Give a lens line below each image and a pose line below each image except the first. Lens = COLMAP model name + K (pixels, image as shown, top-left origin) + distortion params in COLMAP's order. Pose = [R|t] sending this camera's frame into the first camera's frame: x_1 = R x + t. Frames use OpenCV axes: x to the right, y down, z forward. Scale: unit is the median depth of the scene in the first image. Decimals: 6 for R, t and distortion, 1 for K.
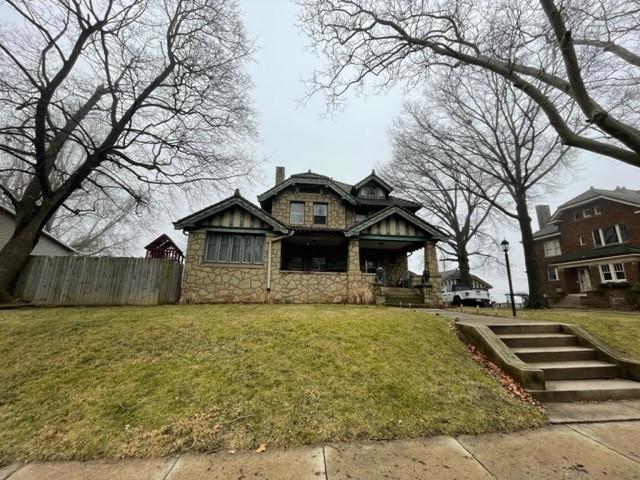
lens RADIAL K [[255.4, 0, 320.0], [0, 255.4, 240.0], [0, 0, 1]] dist [0.000221, 0.000013]
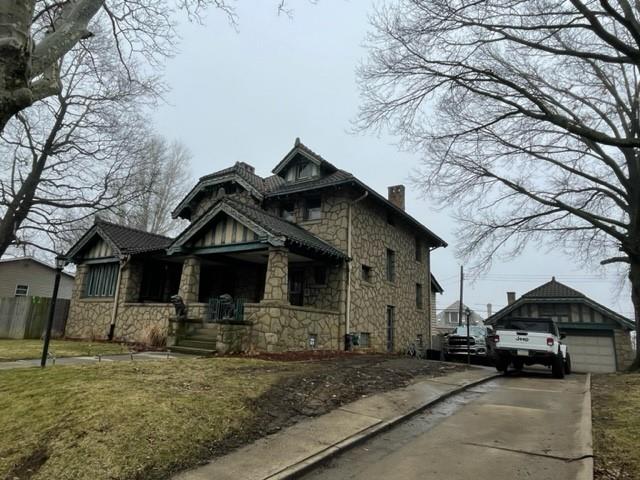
lens RADIAL K [[396.7, 0, 320.0], [0, 396.7, 240.0], [0, 0, 1]] dist [-0.000481, -0.000191]
pose [[0.786663, -0.126933, -0.604193, 1.160348], [0.105853, 0.991875, -0.070558, 0.072105], [0.608240, -0.008450, 0.793708, 0.348087]]
